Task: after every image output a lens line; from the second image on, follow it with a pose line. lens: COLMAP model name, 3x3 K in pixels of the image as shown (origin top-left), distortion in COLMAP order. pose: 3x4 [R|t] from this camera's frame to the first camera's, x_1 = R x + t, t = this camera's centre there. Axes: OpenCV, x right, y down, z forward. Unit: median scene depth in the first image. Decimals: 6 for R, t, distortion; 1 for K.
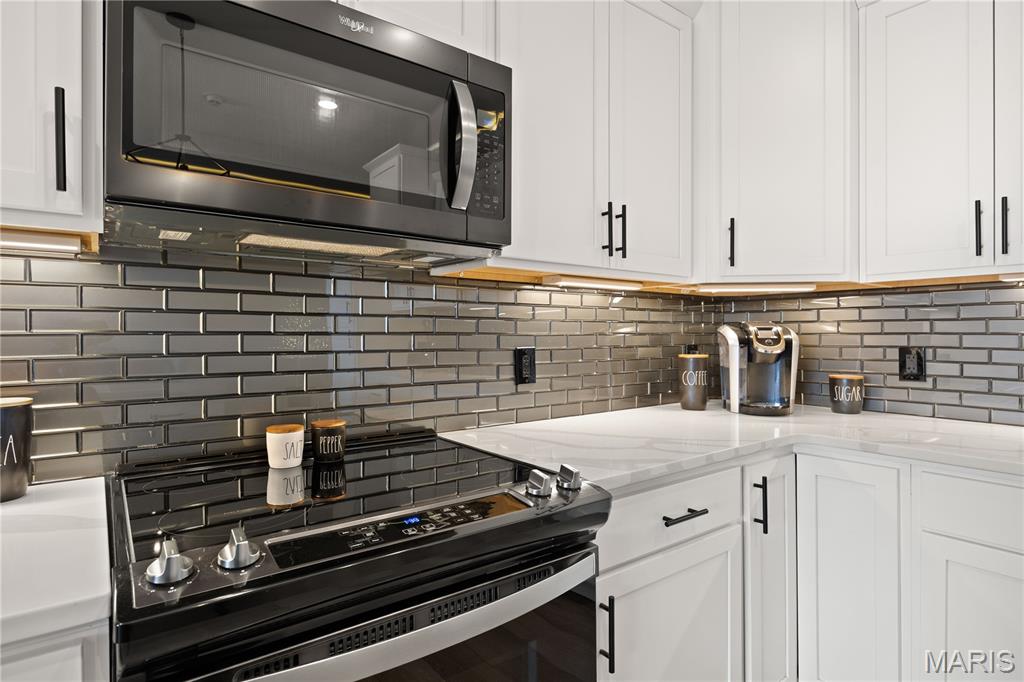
lens RADIAL K [[546.7, 0, 508.2], [0, 546.7, 334.9], [0, 0, 1]] dist [-0.001739, -0.003067]
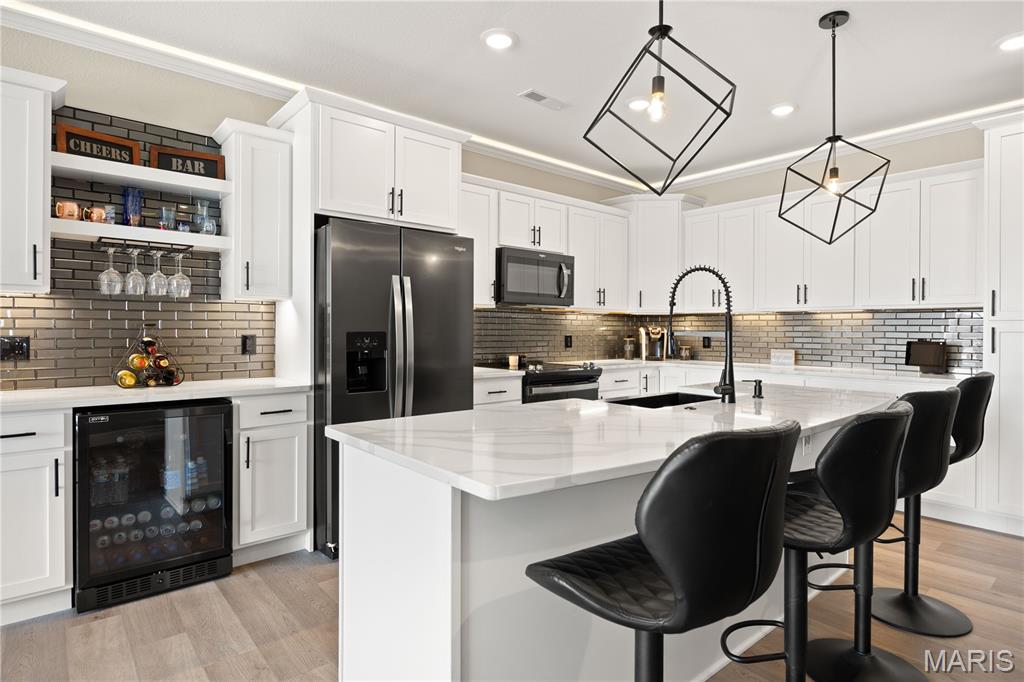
lens RADIAL K [[546.7, 0, 515.6], [0, 546.7, 335.0], [0, 0, 1]] dist [-0.001739, -0.003067]
pose [[0.997630, 0.005843, 0.068562, -0.402529], [-0.006203, 0.999968, 0.005033, 0.010289], [-0.068530, -0.005447, 0.997634, -1.658399]]
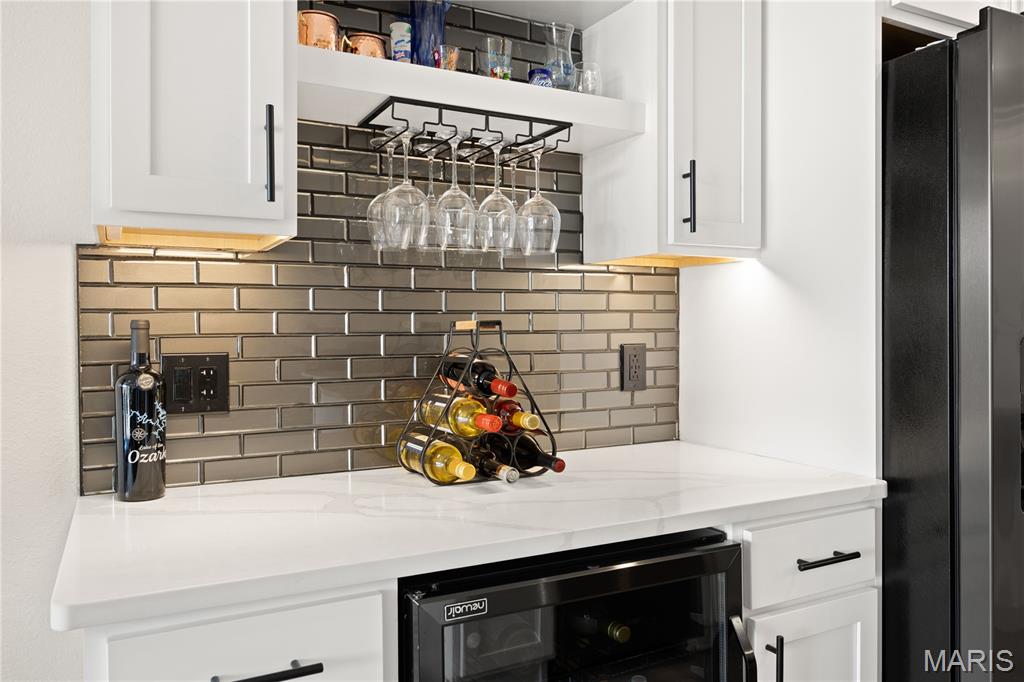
lens RADIAL K [[756.6, 0, 515.3], [0, 756.6, 342.9], [0, 0, 1]] dist [0.008212, 0.001182]
pose [[0.986645, -0.000172, -0.162885, -1.080160], [0.002595, 0.999889, 0.014663, 0.005972], [0.162864, -0.014890, 0.986536, -0.962210]]
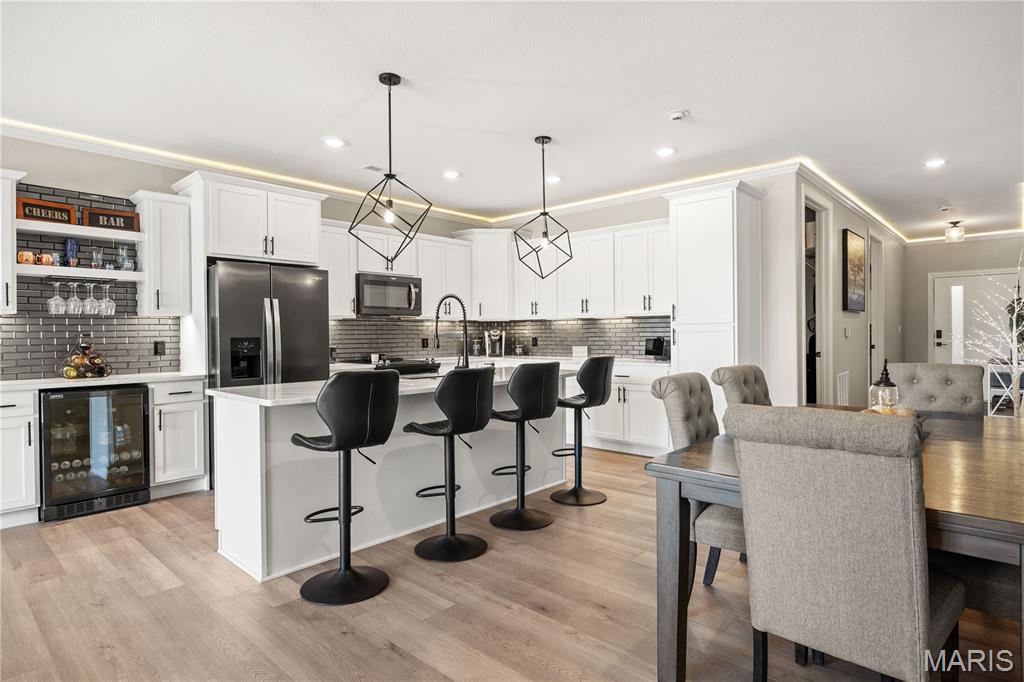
lens RADIAL K [[546.7, 0, 511.8], [0, 546.7, 339.2], [0, 0, 1]] dist [-0.001739, -0.003067]
pose [[0.982412, -0.009252, 0.186495, -0.074741], [0.008261, 0.999947, 0.006092, 0.014014], [-0.186541, -0.004444, 0.982437, -2.467731]]
